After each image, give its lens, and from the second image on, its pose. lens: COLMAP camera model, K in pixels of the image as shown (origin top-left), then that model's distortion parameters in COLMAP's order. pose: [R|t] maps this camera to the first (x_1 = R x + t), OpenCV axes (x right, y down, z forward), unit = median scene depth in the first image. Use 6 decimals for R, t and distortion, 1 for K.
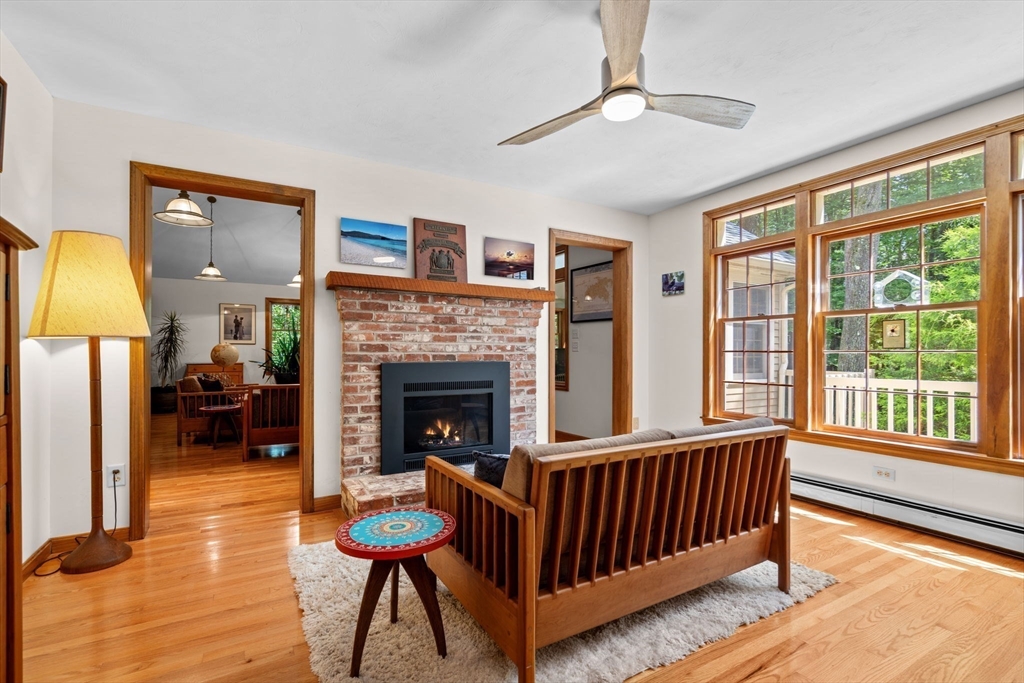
lens RADIAL K [[472.2, 0, 512.2], [0, 472.2, 350.9], [0, 0, 1]] dist [0.000141, 0.000732]
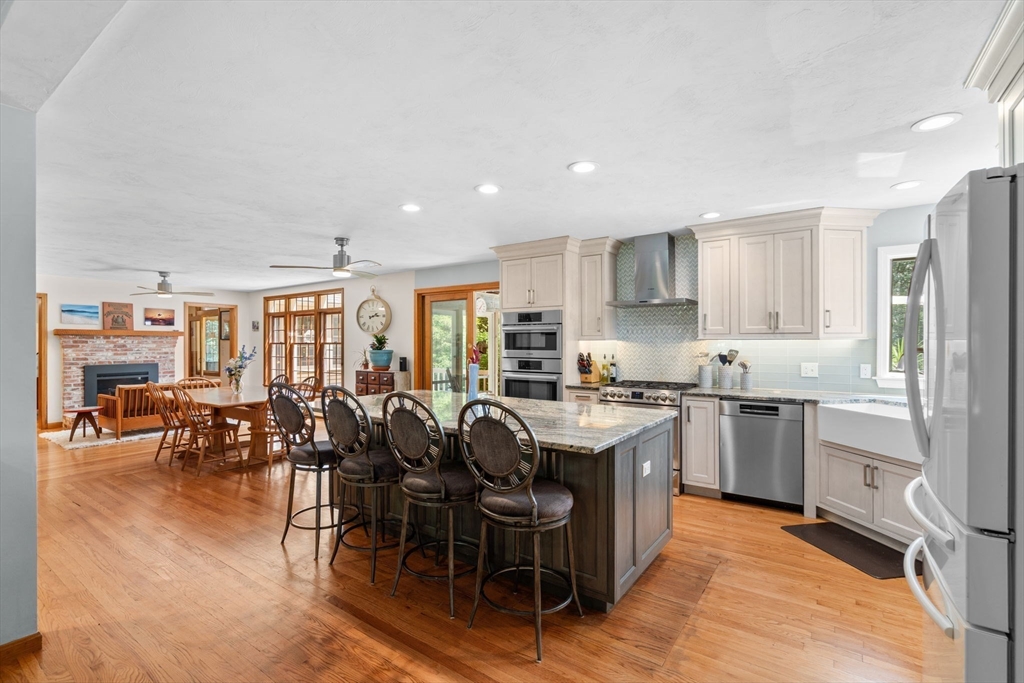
lens RADIAL K [[467.3, 0, 505.2], [0, 467.3, 343.7], [0, 0, 1]] dist [-0.003473, 0.006667]
pose [[0.908516, -0.004175, 0.417828, 0.613454], [0.001096, 0.999970, 0.007609, -0.092172], [-0.417848, -0.006455, 0.908494, -1.872347]]
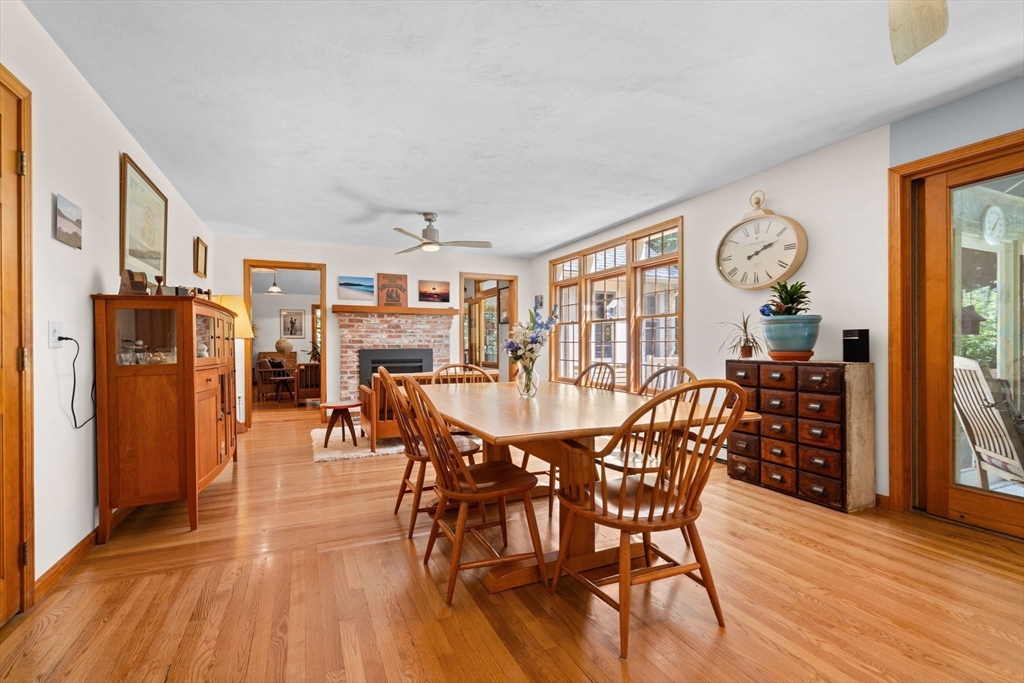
lens RADIAL K [[468.3, 0, 508.0], [0, 468.3, 345.5], [0, 0, 1]] dist [-0.001747, 0.000077]
pose [[0.995036, -0.005318, -0.099378, 0.494675], [0.006204, 0.999944, 0.008610, -0.003171], [0.099326, -0.009184, 0.995013, -0.819894]]
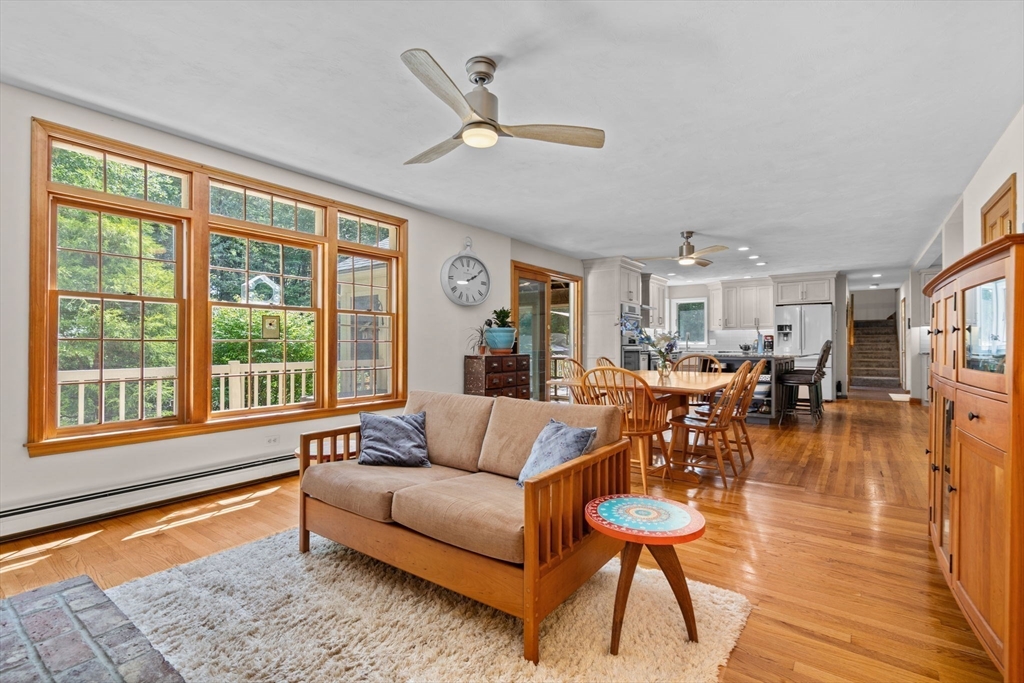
lens RADIAL K [[468.3, 0, 508.0], [0, 468.3, 345.5], [0, 0, 1]] dist [-0.001747, 0.000077]
pose [[-0.392967, -0.003832, 0.919545, -0.461879], [-0.009168, 0.999958, 0.000249, 0.006116], [-0.919507, -0.008333, -0.392985, 0.730409]]
